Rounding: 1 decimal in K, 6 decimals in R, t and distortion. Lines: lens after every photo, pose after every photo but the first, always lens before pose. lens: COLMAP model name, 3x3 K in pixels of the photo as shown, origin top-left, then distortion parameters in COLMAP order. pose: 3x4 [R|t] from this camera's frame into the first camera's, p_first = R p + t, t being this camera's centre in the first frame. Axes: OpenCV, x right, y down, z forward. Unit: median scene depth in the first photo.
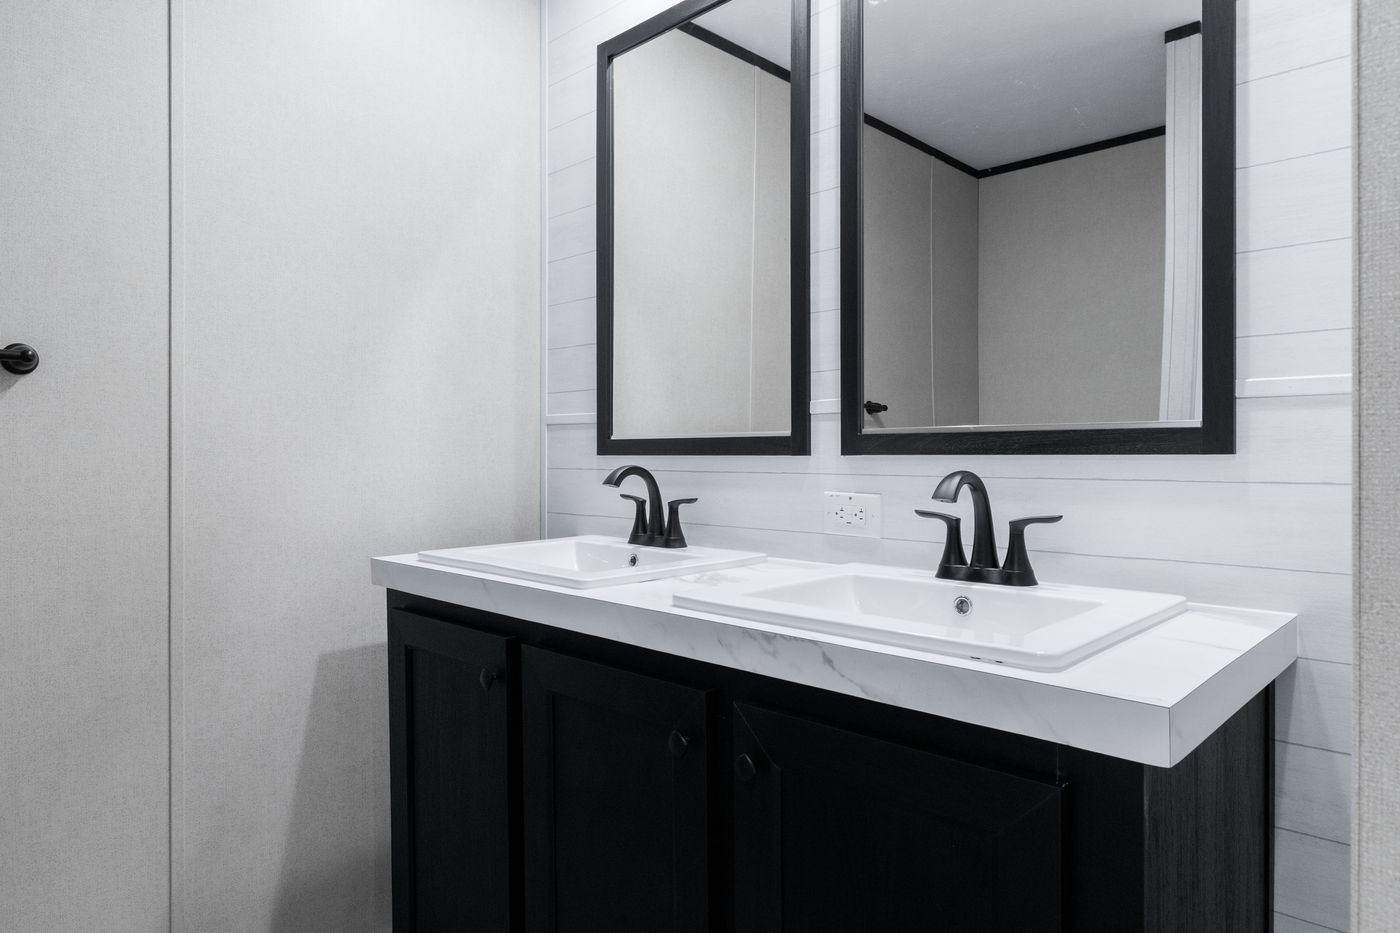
lens RADIAL K [[879.8, 0, 698.0], [0, 879.8, 462.0], [0, 0, 1]] dist [-0.001881, 0.001342]
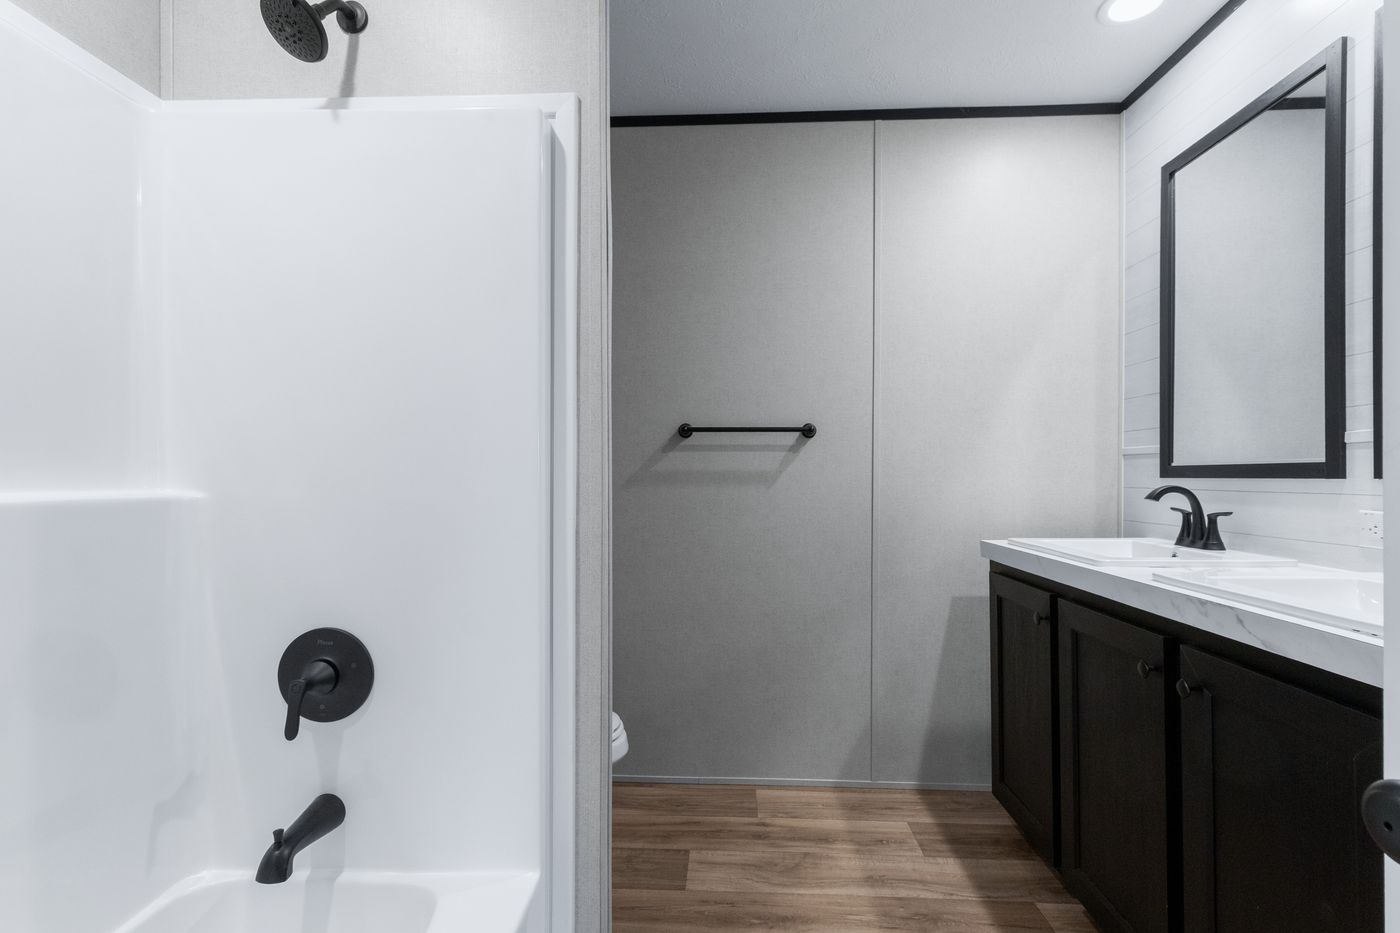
lens RADIAL K [[652.2, 0, 700.0], [0, 652.2, 466.5], [0, 0, 1]] dist [0.000513, 0.000226]
pose [[0.663997, -0.009204, -0.747679, 0.188187], [-0.008681, 0.999762, -0.020017, 0.001080], [0.747685, 0.019781, 0.663759, -0.193599]]
